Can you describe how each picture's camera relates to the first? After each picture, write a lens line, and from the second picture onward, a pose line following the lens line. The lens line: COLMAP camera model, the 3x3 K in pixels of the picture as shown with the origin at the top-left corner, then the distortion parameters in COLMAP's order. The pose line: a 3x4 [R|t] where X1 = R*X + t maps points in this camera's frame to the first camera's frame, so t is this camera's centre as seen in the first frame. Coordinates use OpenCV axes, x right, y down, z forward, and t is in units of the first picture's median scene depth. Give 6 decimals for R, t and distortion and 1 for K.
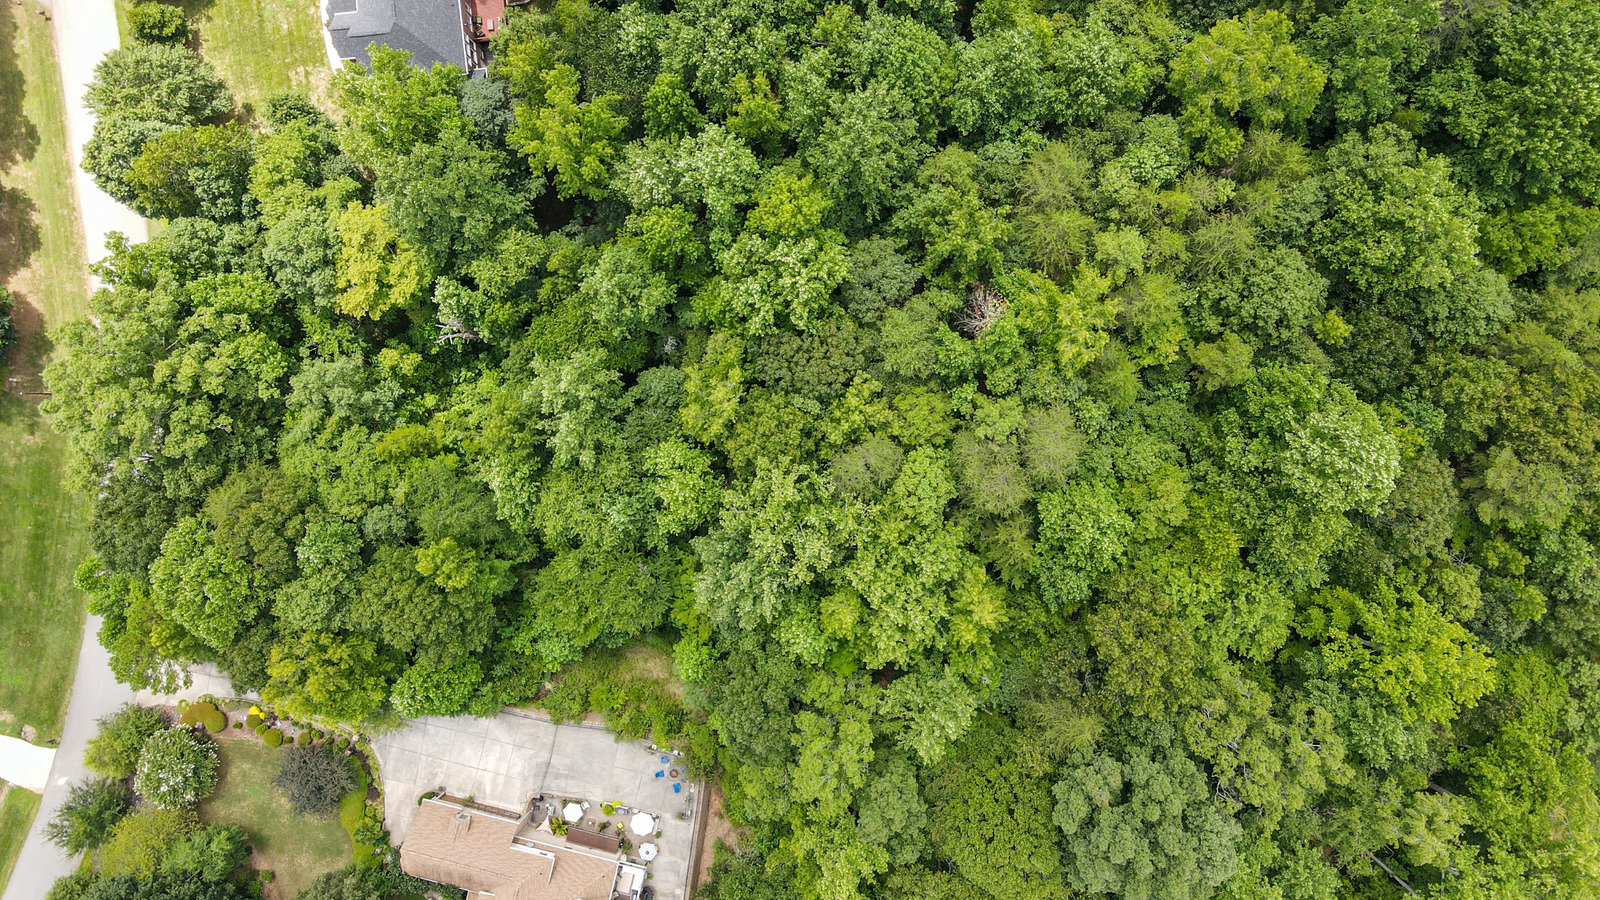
lens RADIAL K [[1136.3, 0, 809.5], [0, 1136.3, 461.2], [0, 0, 1]] dist [0.002942, 0.006294]
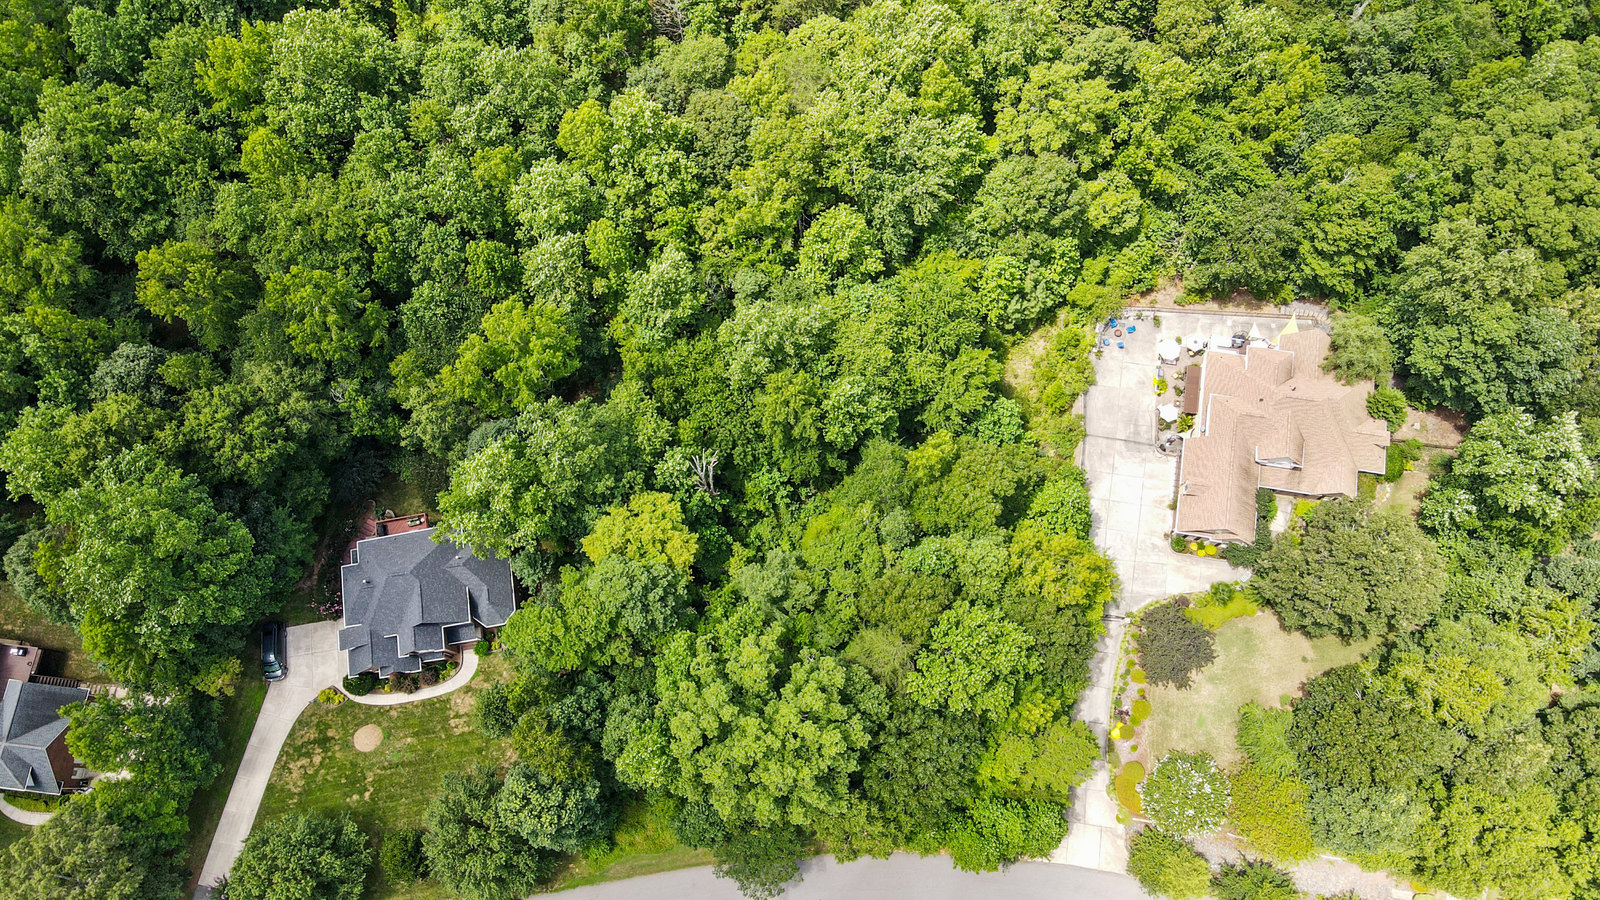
lens RADIAL K [[1136.3, 0, 809.5], [0, 1136.3, 461.2], [0, 0, 1]] dist [0.002942, 0.006294]
pose [[-0.069159, -0.952116, 0.297813, -0.632369], [0.996718, -0.078537, -0.019623, -0.000686], [0.042072, 0.295478, 0.954423, 0.011074]]
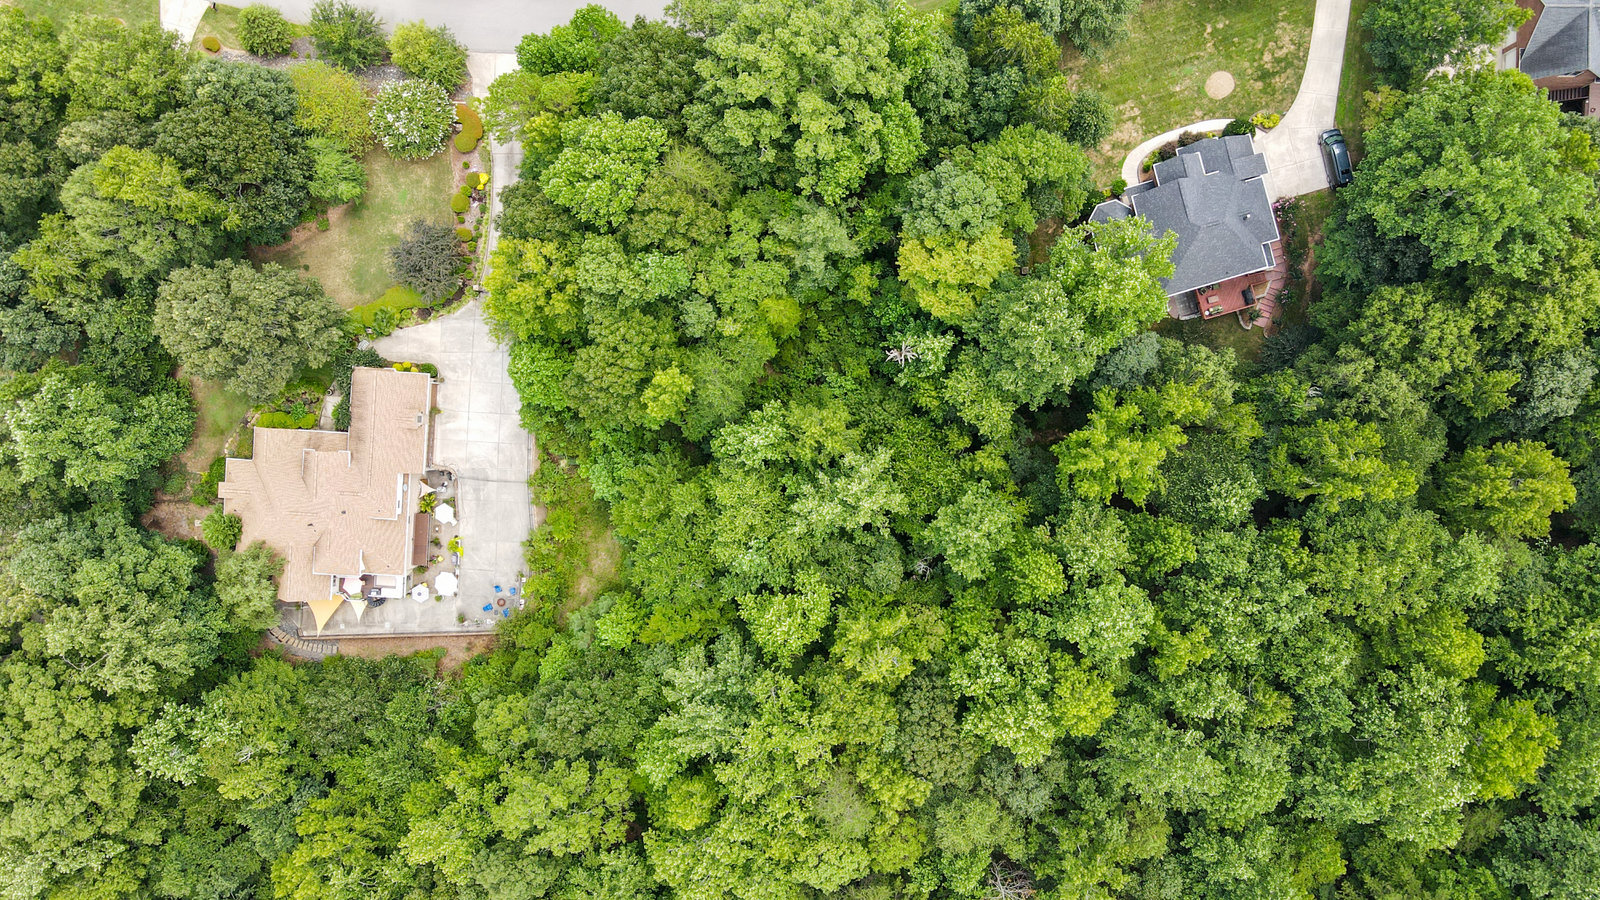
lens RADIAL K [[1136.3, 0, 809.5], [0, 1136.3, 461.2], [0, 0, 1]] dist [0.002942, 0.006294]
pose [[0.175467, 0.983316, 0.047958, -0.288784], [-0.984419, 0.174681, 0.020165, -0.041467], [0.011451, -0.050749, 0.998646, 0.009921]]
